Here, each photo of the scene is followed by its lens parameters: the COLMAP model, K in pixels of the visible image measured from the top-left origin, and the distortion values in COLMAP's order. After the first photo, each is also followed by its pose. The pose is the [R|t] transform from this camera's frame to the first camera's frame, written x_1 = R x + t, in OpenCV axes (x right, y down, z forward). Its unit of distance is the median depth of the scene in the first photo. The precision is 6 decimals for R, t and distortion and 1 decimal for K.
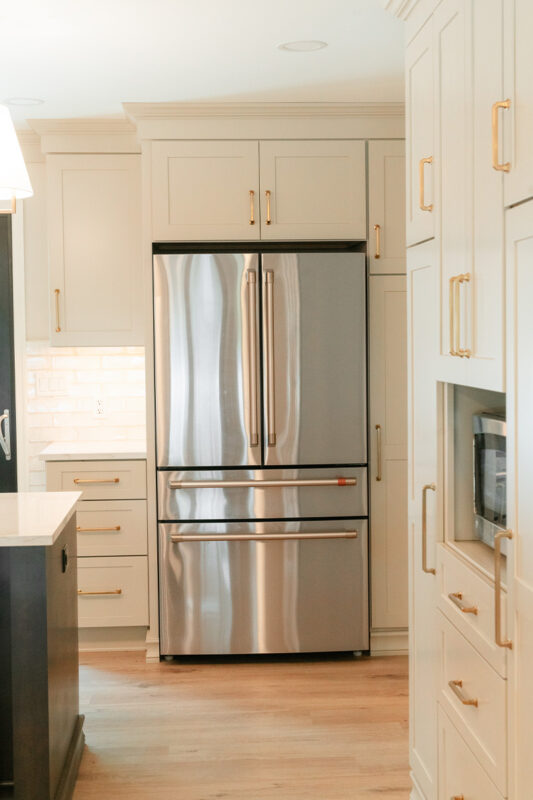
lens RADIAL K [[1290.6, 0, 271.3], [0, 1290.6, 402.9], [0, 0, 1]] dist [0.039543, 0.000000]
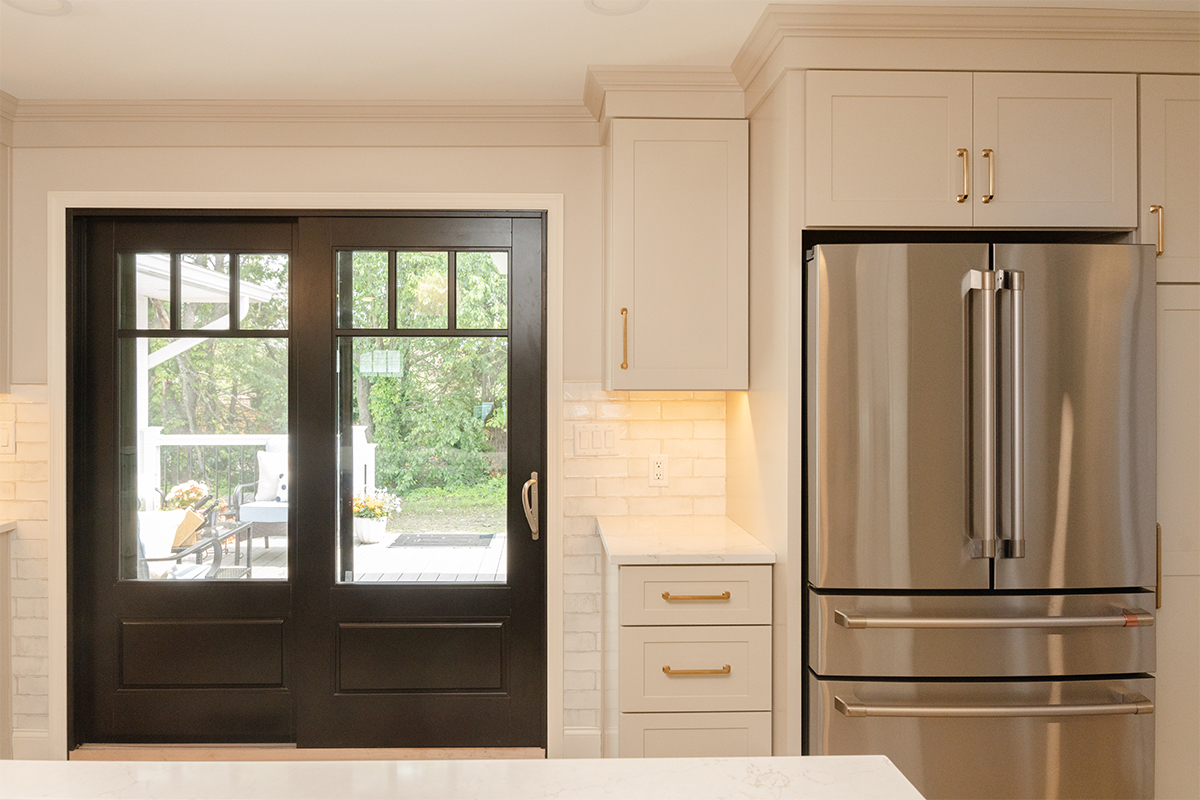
lens RADIAL K [[815.0, 0, 560.8], [0, 815.0, 383.0], [0, 0, 1]] dist [-0.003329, -0.012386]
pose [[0.999112, 0.011676, -0.040471, -0.192969], [-0.013598, 0.998776, -0.047546, -0.027480], [0.039867, 0.048054, 0.998049, 0.593726]]
